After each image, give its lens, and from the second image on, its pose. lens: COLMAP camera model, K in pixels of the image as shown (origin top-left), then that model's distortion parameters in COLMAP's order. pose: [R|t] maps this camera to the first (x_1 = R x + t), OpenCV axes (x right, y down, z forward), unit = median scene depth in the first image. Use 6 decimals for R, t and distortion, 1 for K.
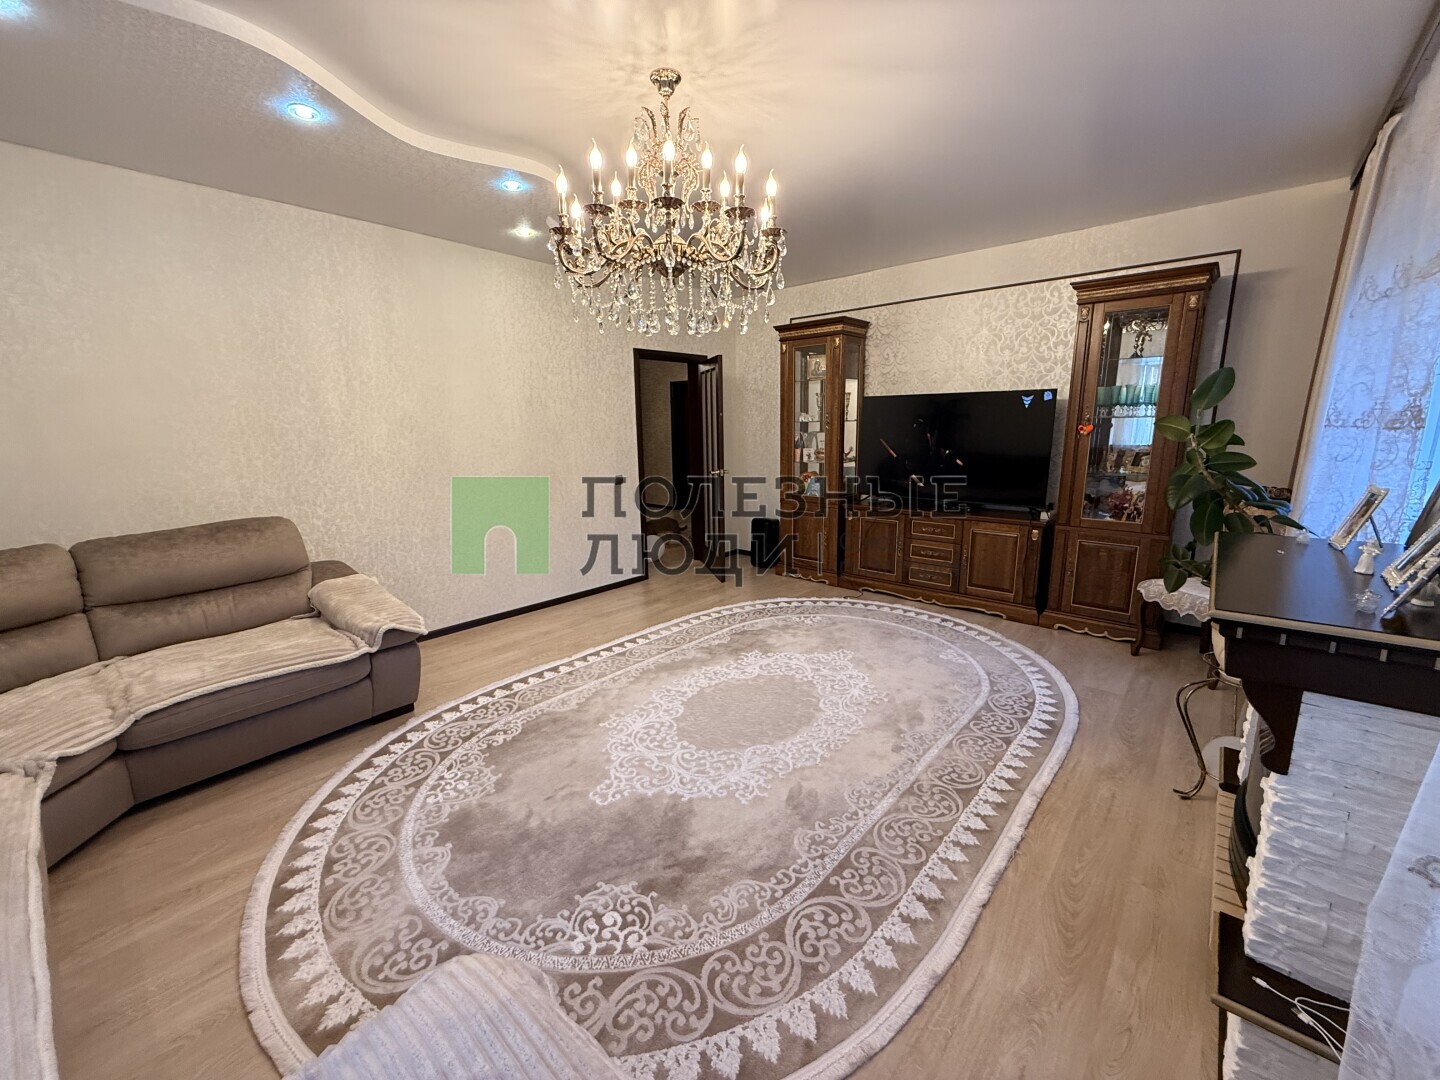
lens RADIAL K [[576.4, 0, 717.9], [0, 576.4, 536.5], [0, 0, 1]] dist [0.000223, 0.000243]
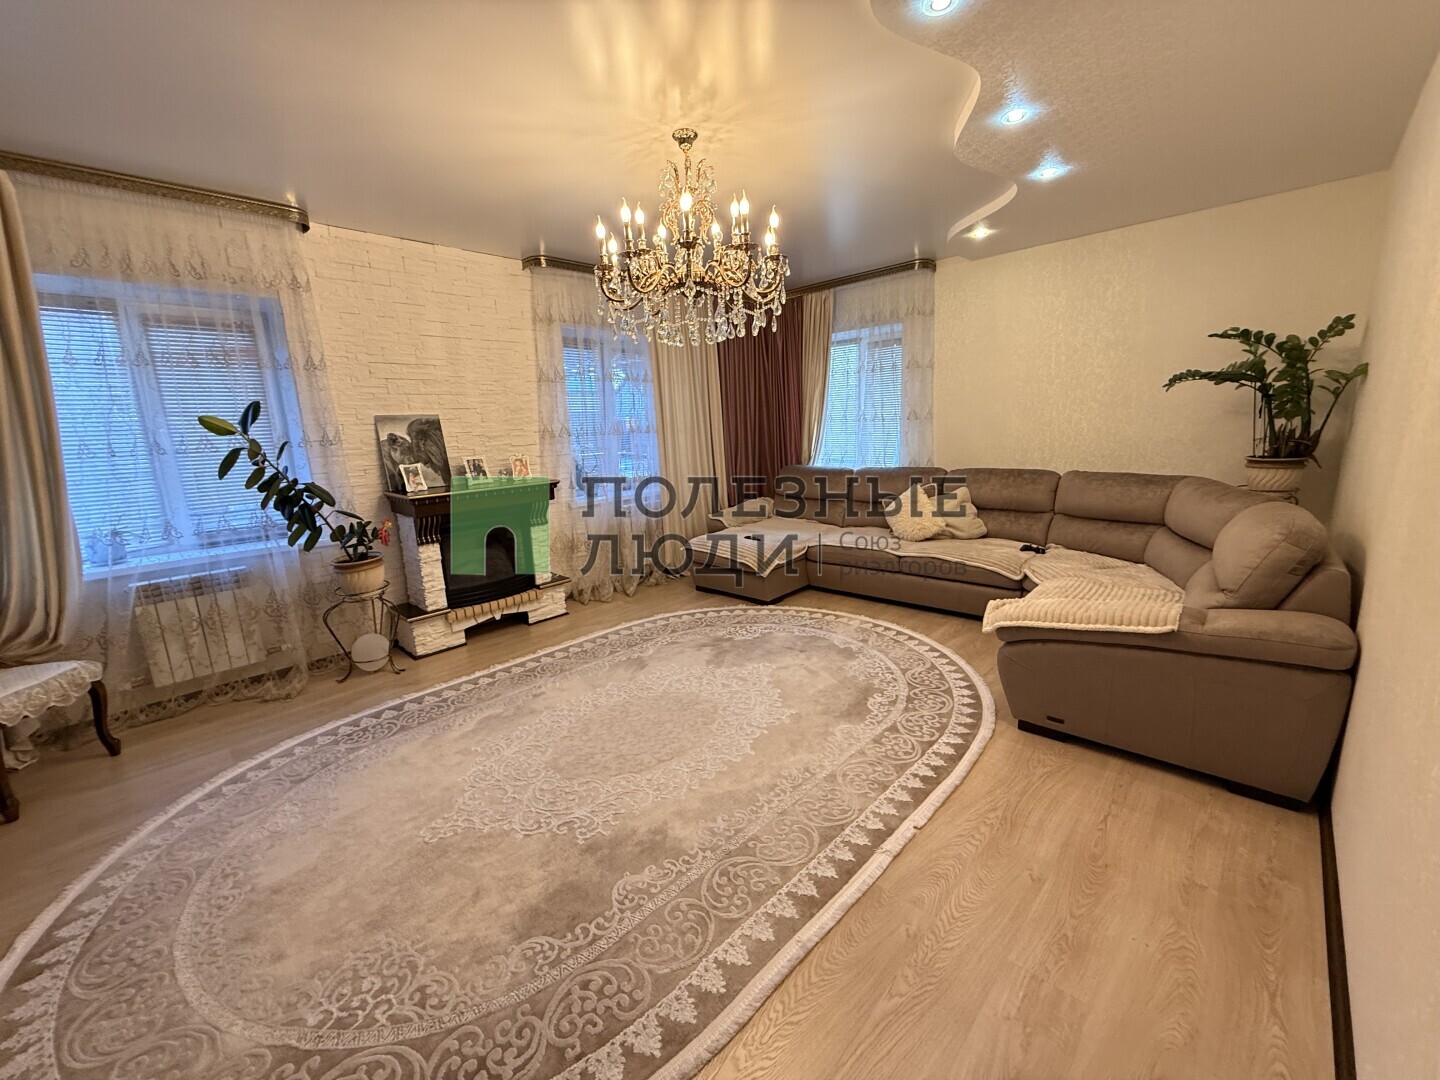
lens RADIAL K [[576.4, 0, 717.9], [0, 576.4, 536.5], [0, 0, 1]] dist [0.000223, 0.000243]
pose [[-0.997270, 0.047309, 0.056701, -0.175176], [0.065244, 0.924122, 0.376486, -0.431376], [-0.034587, 0.379157, -0.924686, 2.247030]]
